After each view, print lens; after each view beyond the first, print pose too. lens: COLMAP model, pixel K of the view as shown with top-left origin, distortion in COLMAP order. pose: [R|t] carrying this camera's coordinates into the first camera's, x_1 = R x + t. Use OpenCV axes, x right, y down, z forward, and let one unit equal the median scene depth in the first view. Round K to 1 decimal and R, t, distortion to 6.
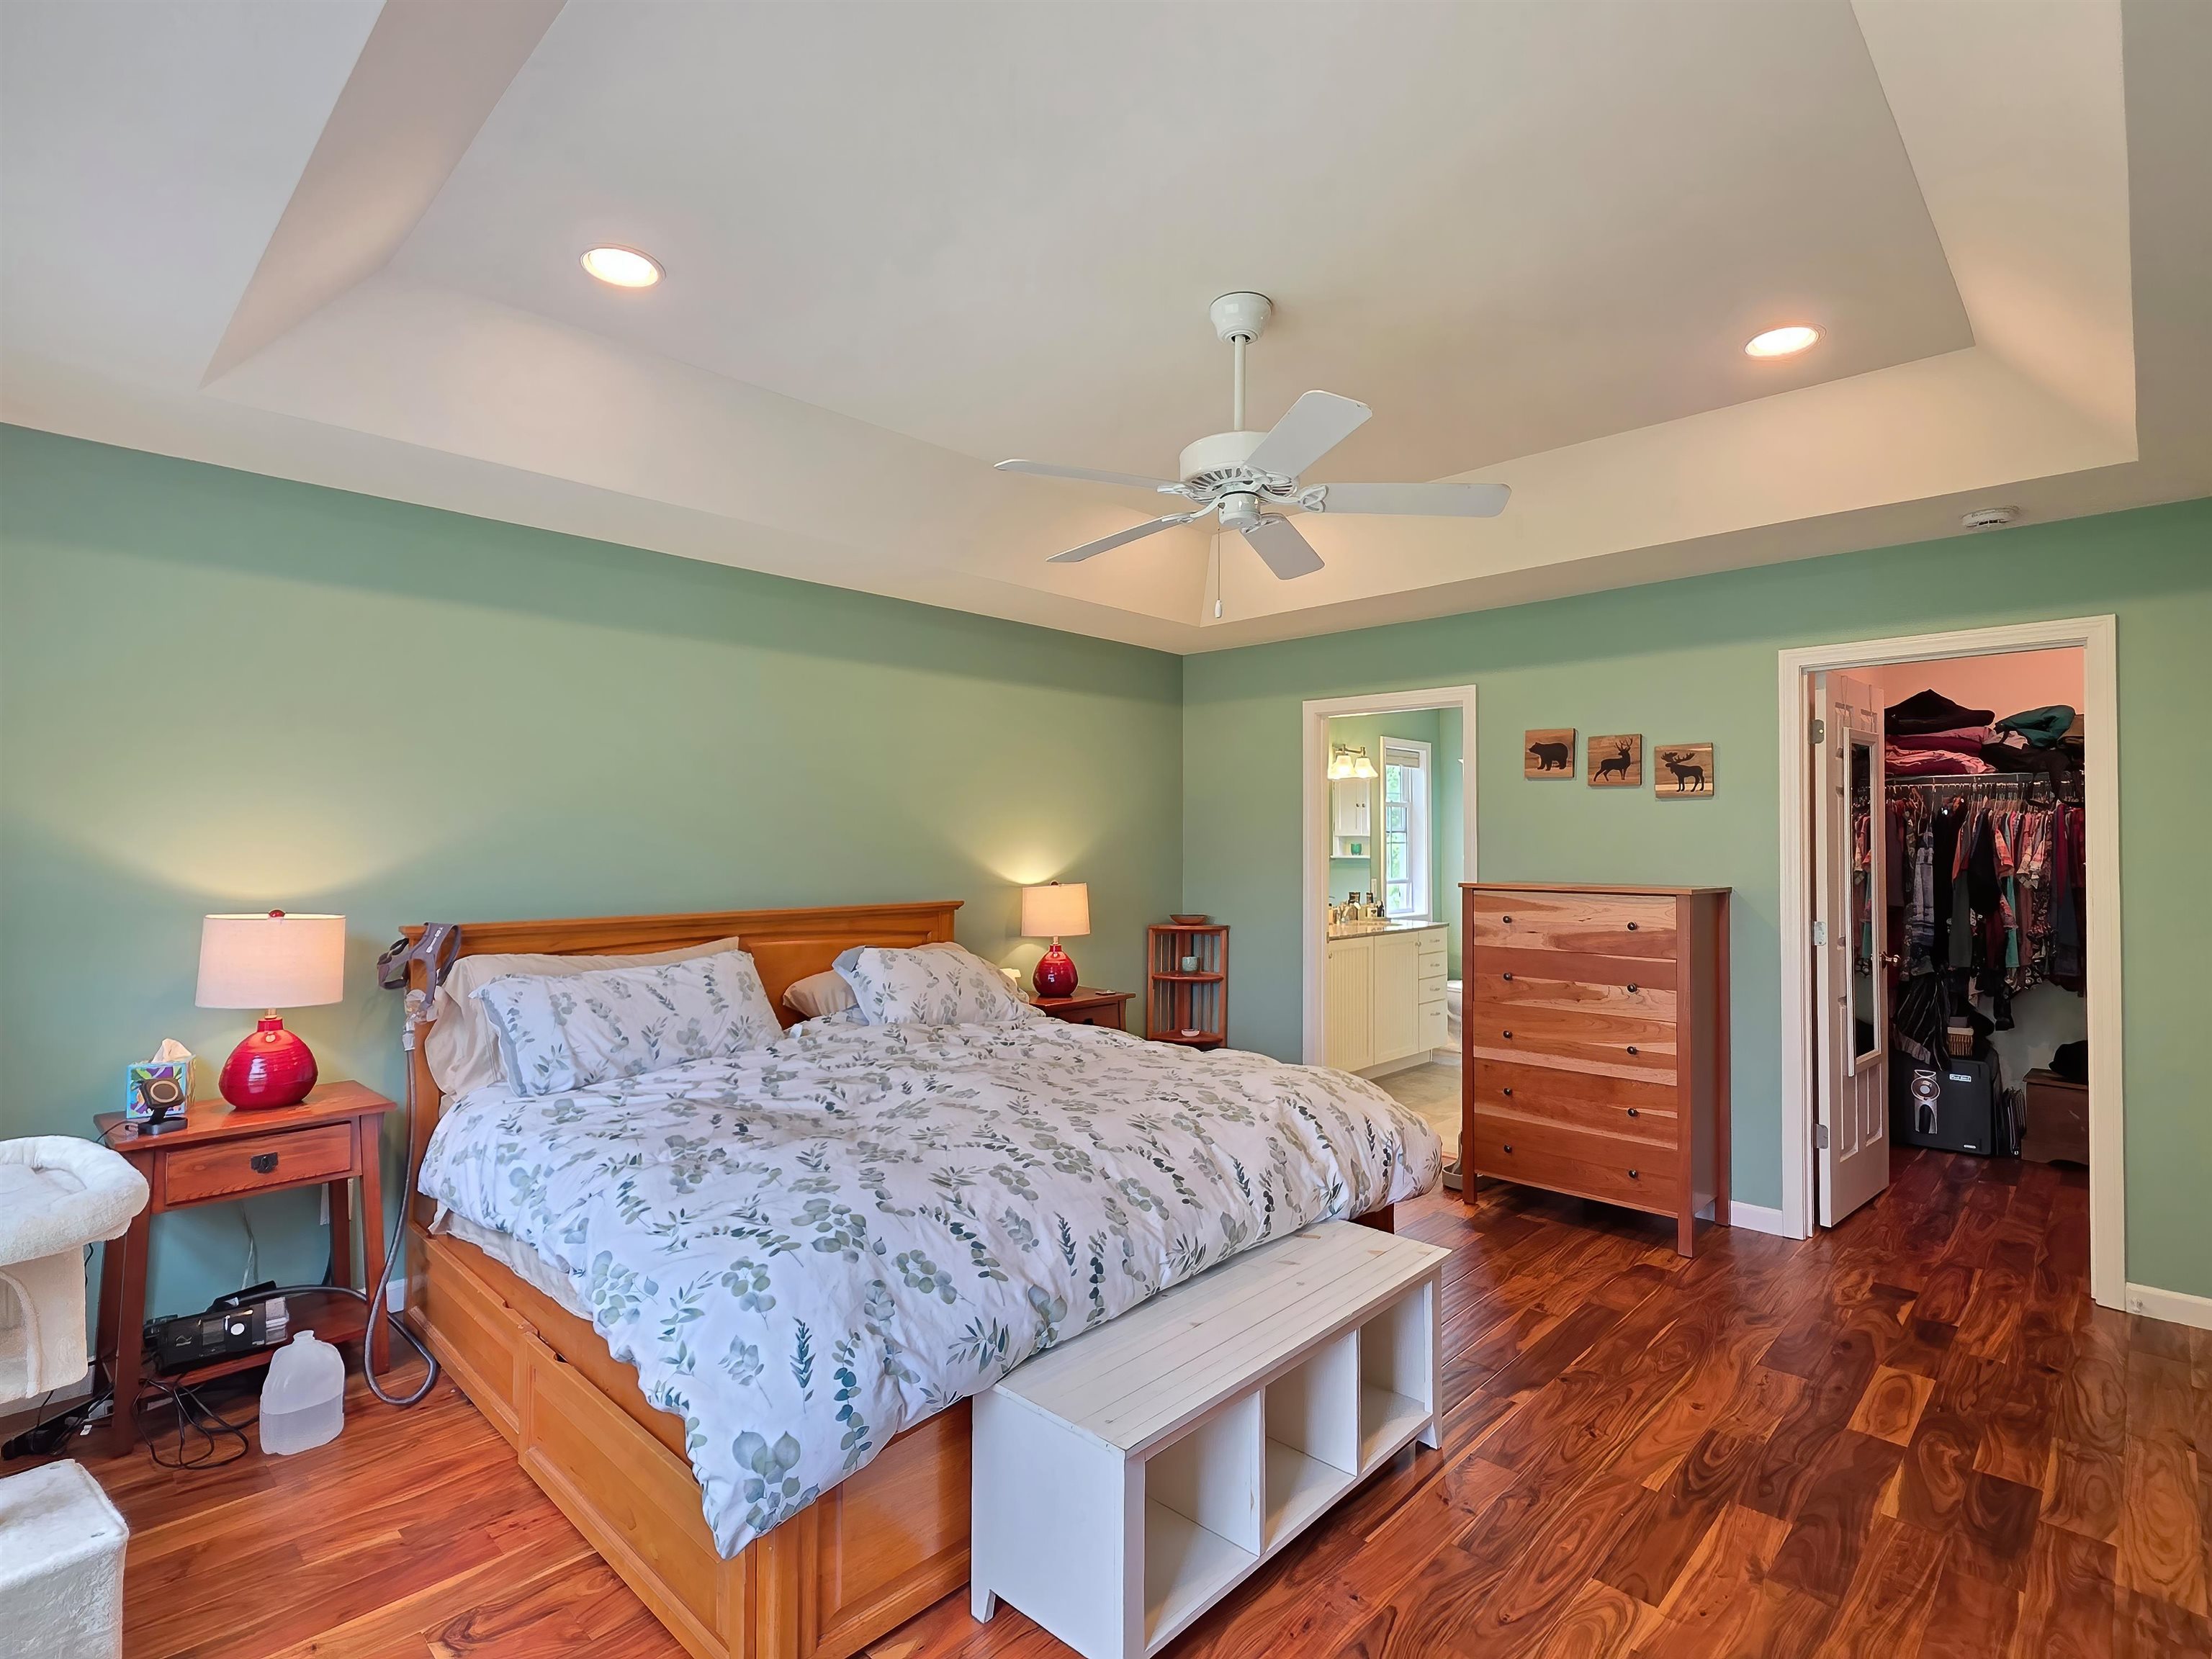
lens RADIAL K [[1079.6, 0, 1105.1], [0, 1079.6, 831.3], [0, 0, 1]] dist [0.006052, -0.000302]
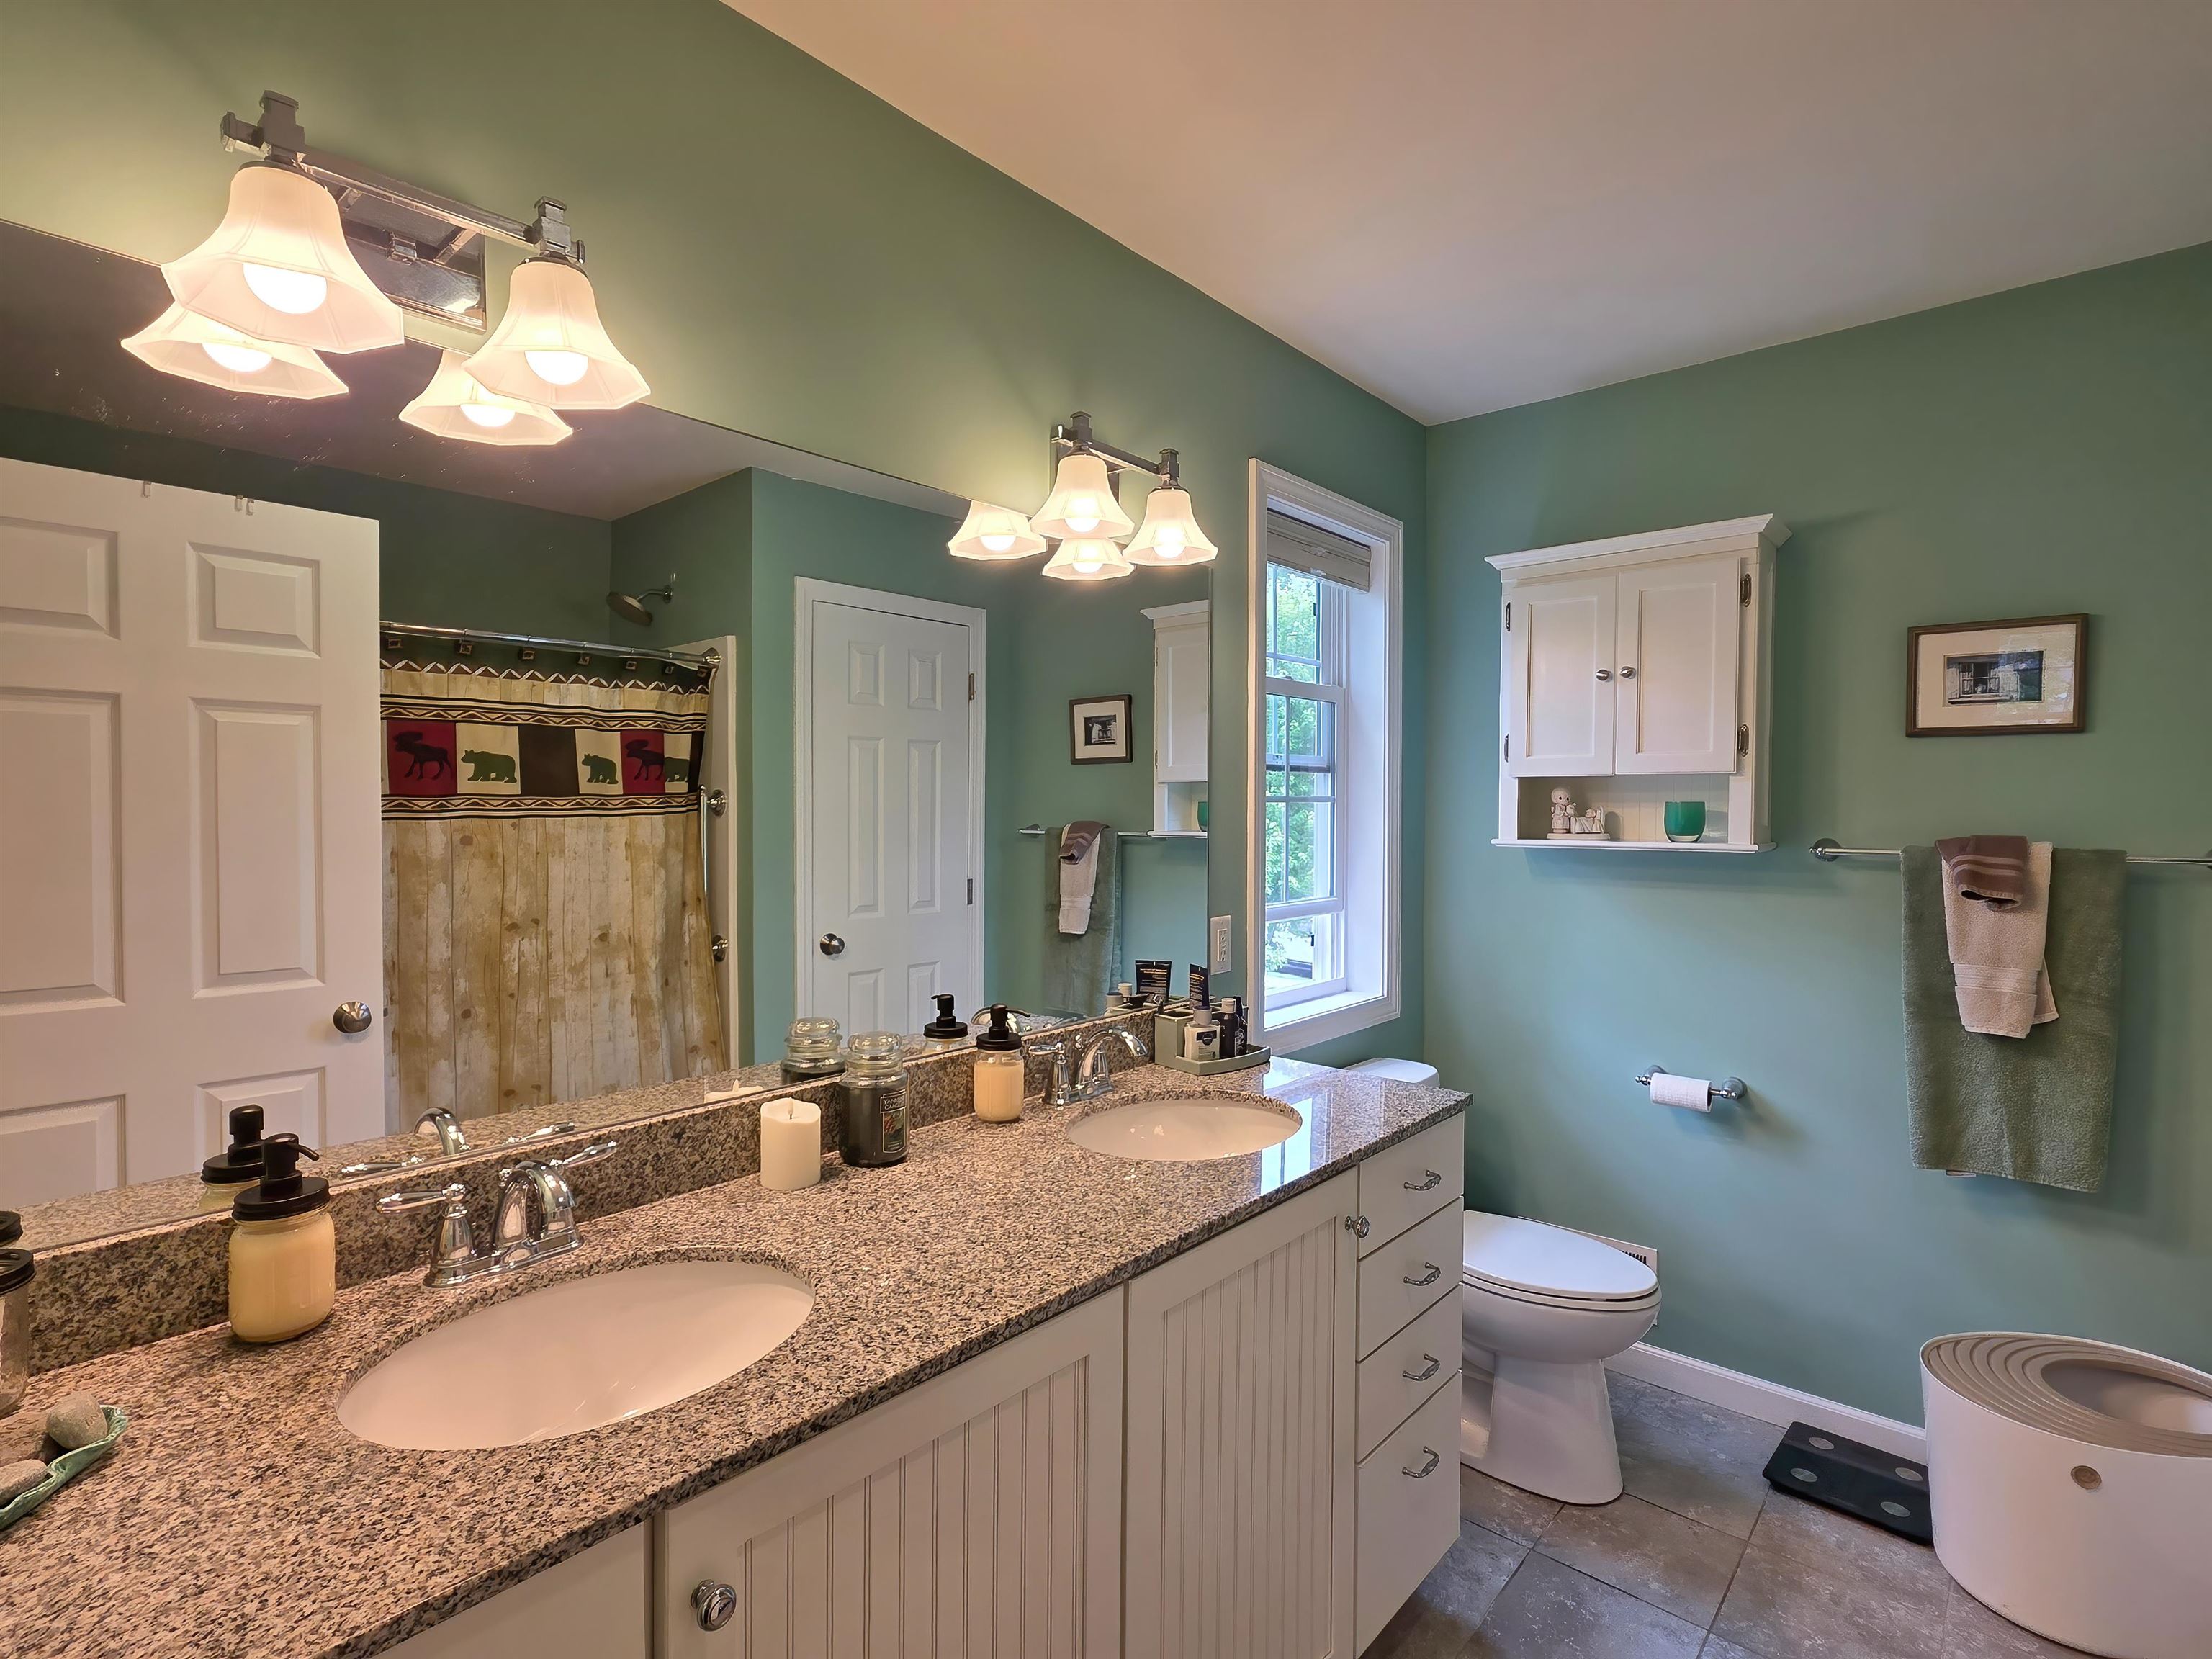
lens RADIAL K [[1079.6, 0, 1098.1], [0, 1079.6, 830.3], [0, 0, 1]] dist [0.006052, -0.000302]
pose [[0.999161, -0.001678, 0.040909, 0.338167], [0.000127, 0.999282, 0.037890, 0.013296], [-0.040944, -0.037853, 0.998444, 1.166952]]
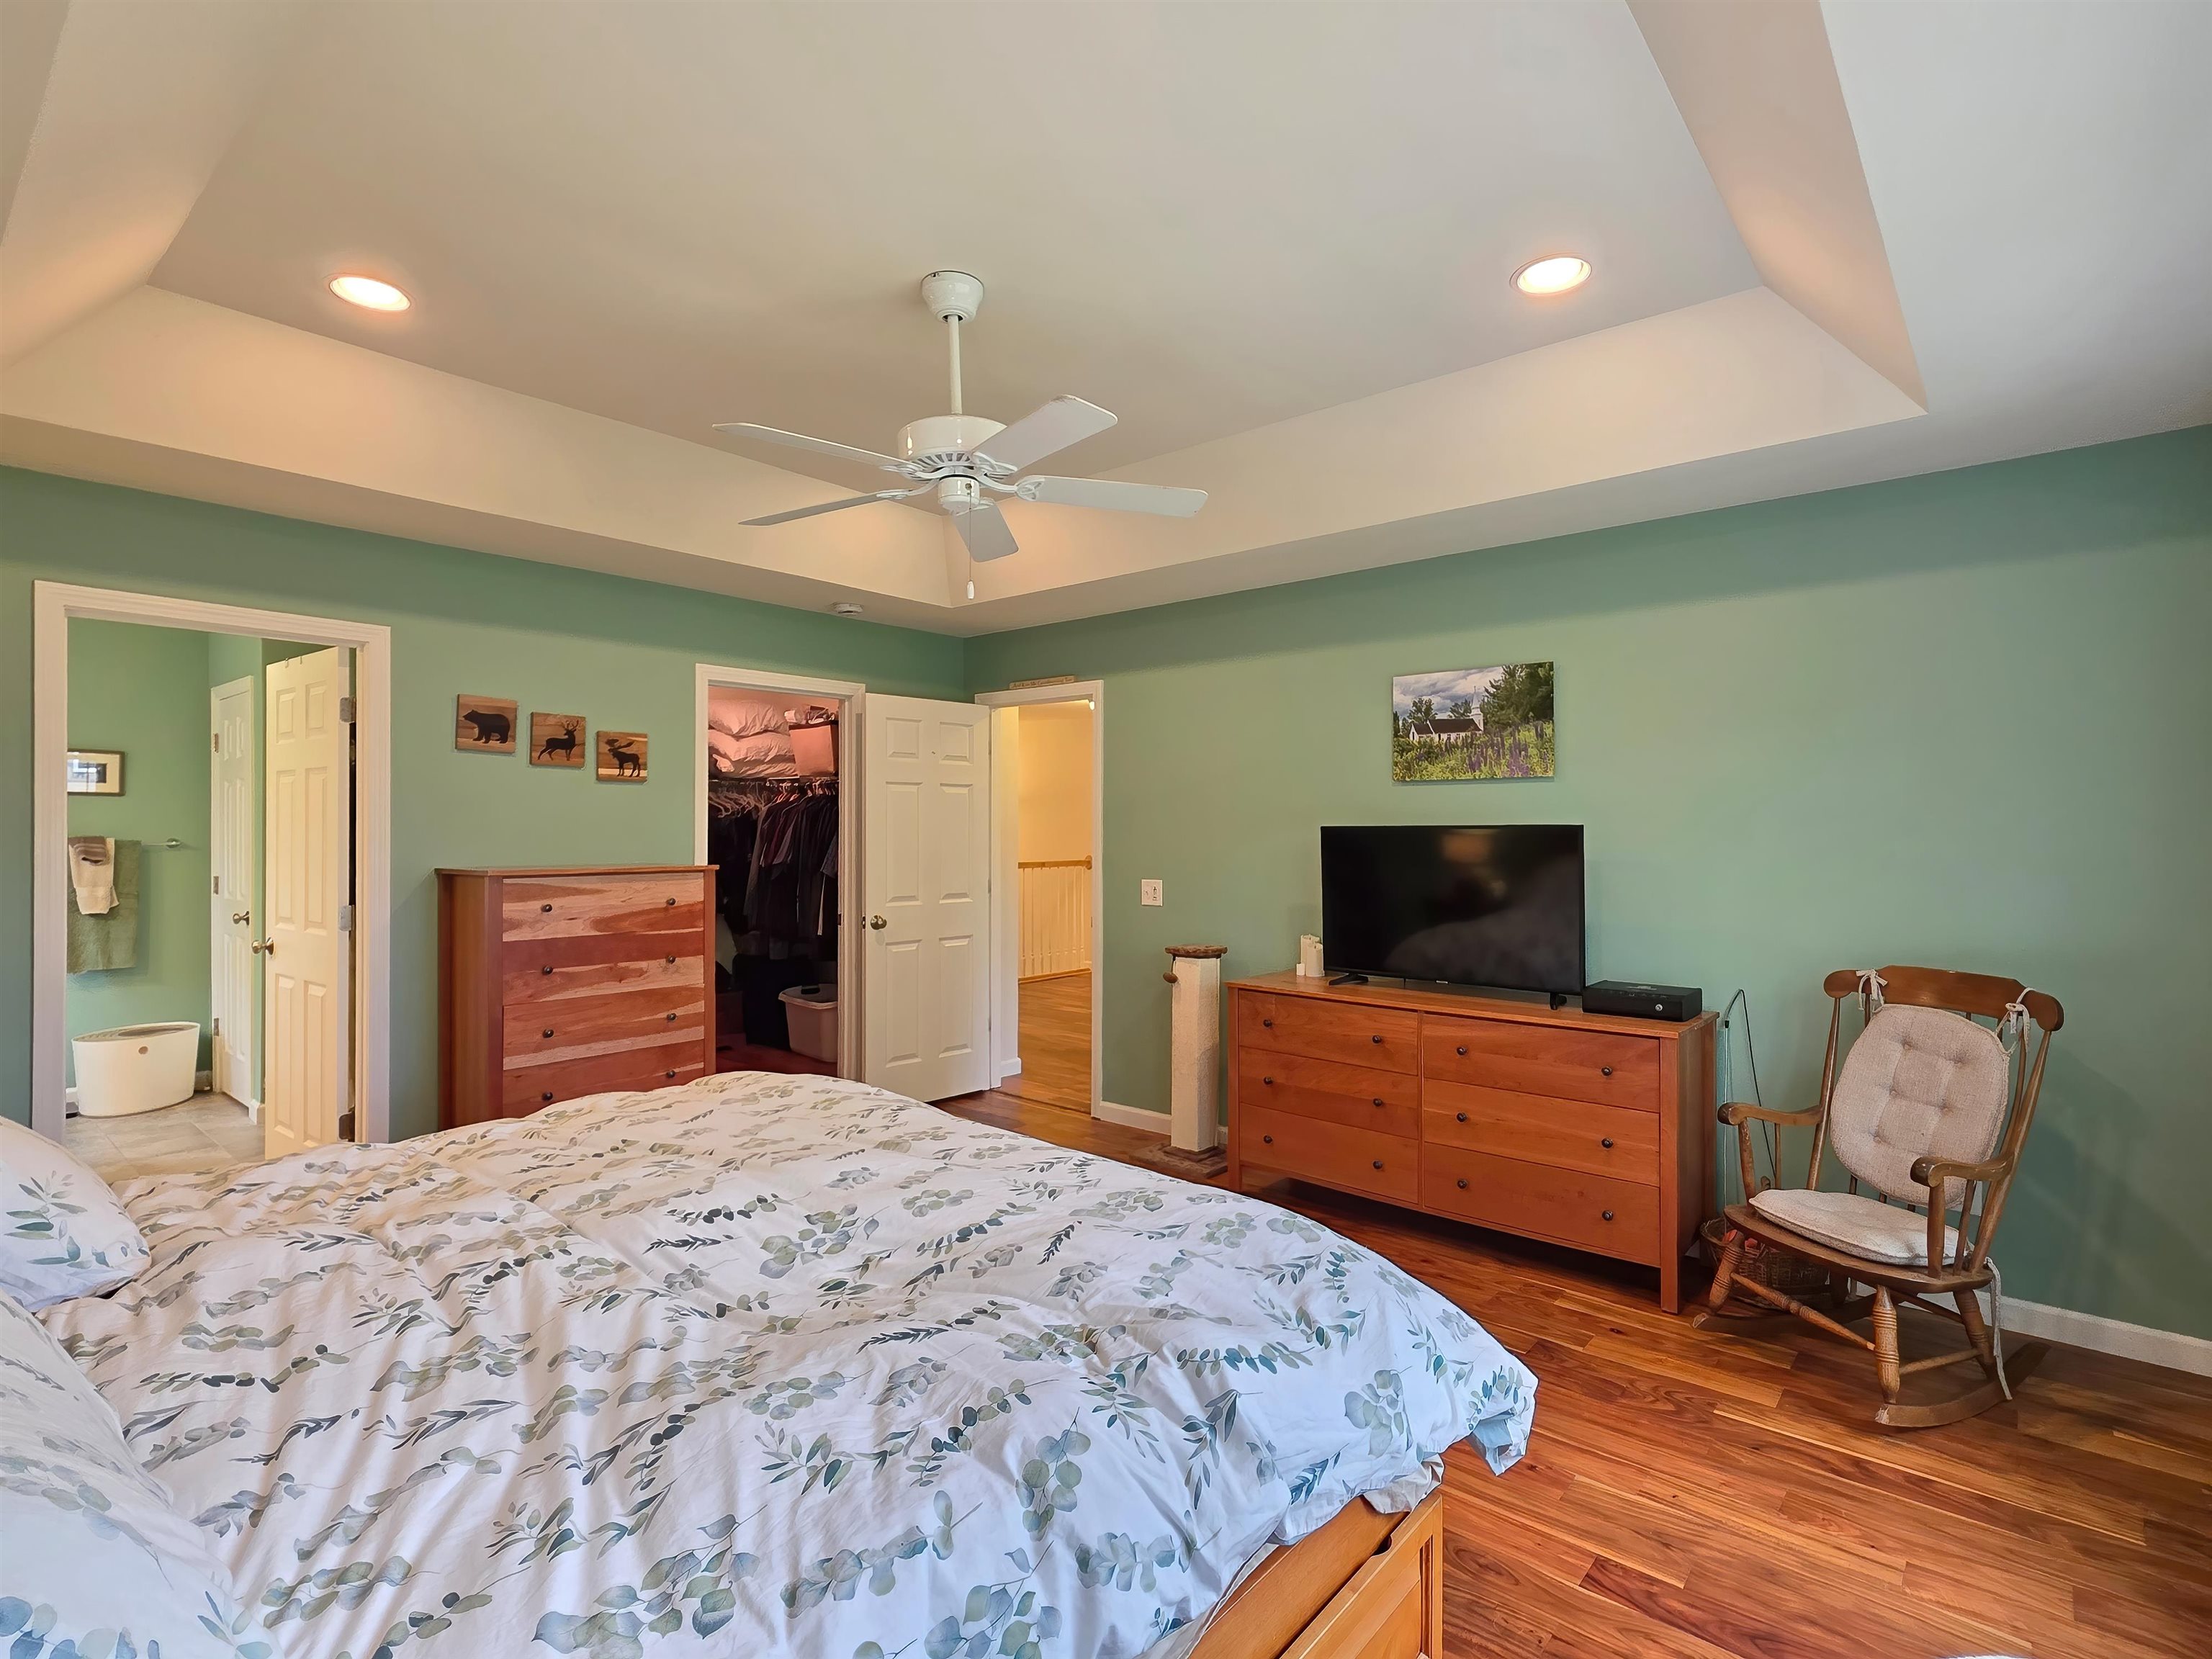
lens RADIAL K [[1079.6, 0, 1103.8], [0, 1079.6, 827.0], [0, 0, 1]] dist [0.006052, -0.000302]
pose [[-0.057722, -0.000973, 0.998332, -0.539710], [-0.016236, 0.999868, 0.000035, 0.005422], [-0.998201, -0.016207, -0.057730, 0.557969]]
